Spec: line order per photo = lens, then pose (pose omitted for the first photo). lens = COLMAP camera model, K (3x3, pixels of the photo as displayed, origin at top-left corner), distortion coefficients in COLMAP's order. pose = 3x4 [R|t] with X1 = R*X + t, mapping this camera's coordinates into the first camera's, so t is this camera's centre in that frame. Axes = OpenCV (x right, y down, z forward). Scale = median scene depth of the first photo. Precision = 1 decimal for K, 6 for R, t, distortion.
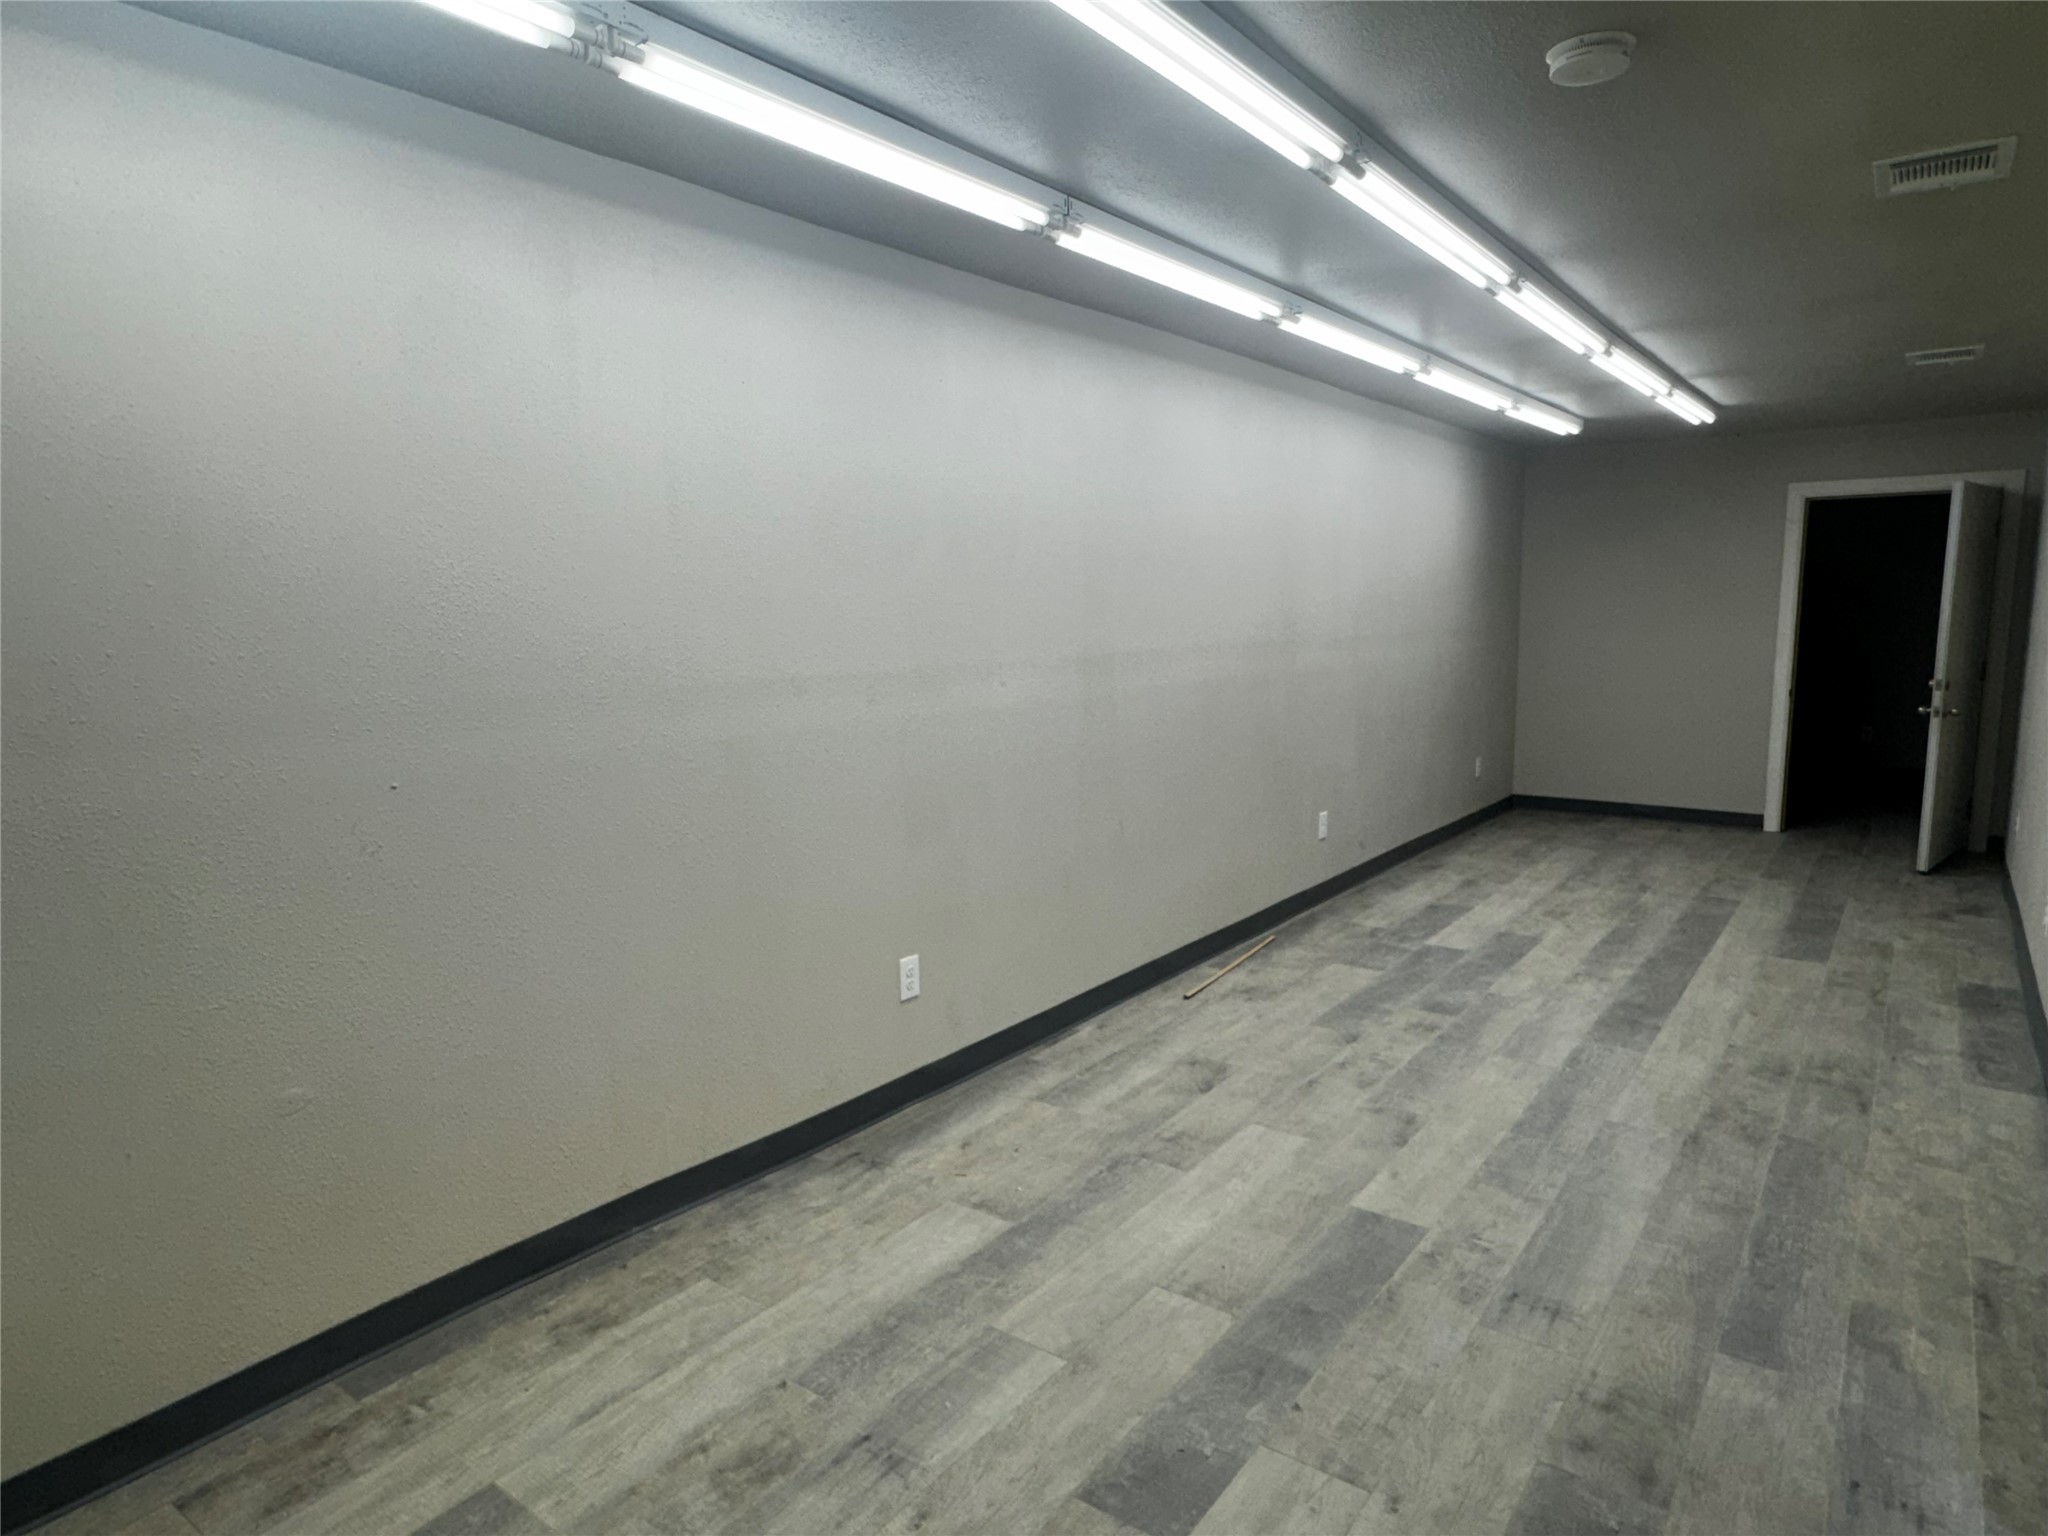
lens RADIAL K [[1196.0, 0, 1026.0], [0, 1196.0, 774.9], [0, 0, 1]] dist [-0.003317, 0.006158]
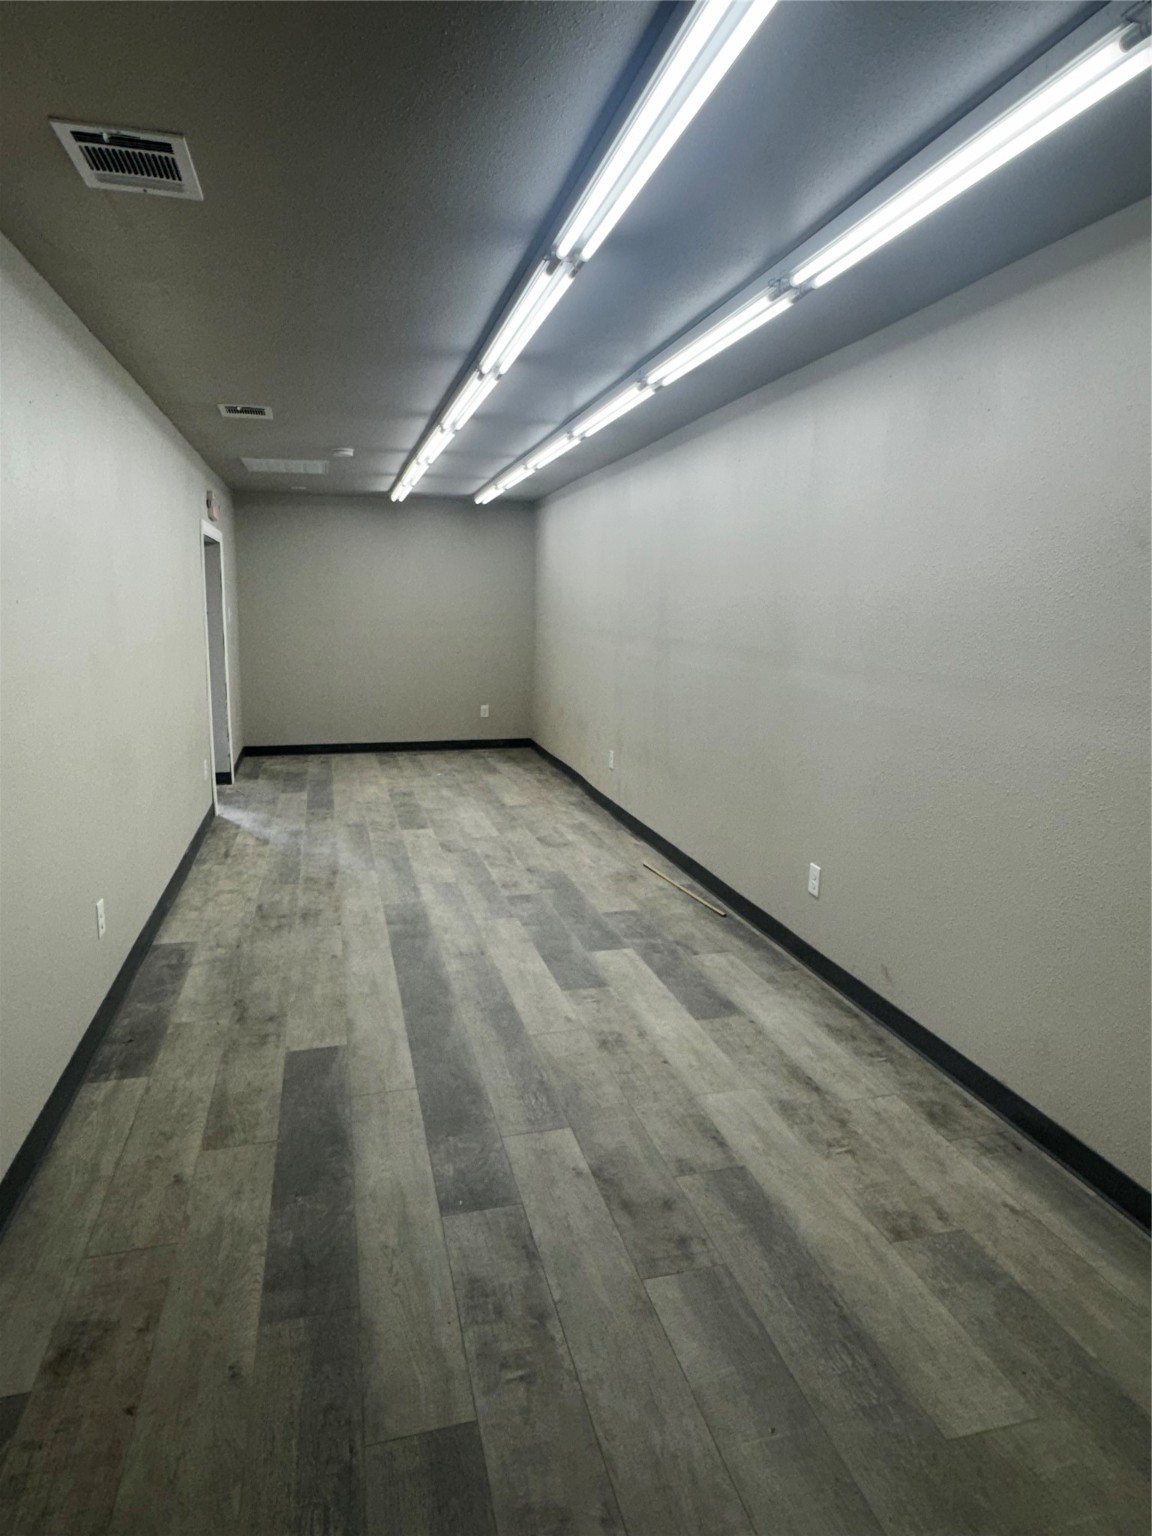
lens RADIAL K [[897.0, 0, 571.3], [0, 897.0, 770.4], [0, 0, 1]] dist [-0.003317, 0.006158]
pose [[-0.613416, 0.157321, -0.773932, 1.104872], [-0.110861, 0.953103, 0.281610, -0.250518], [0.781940, 0.258543, -0.567208, 1.610944]]
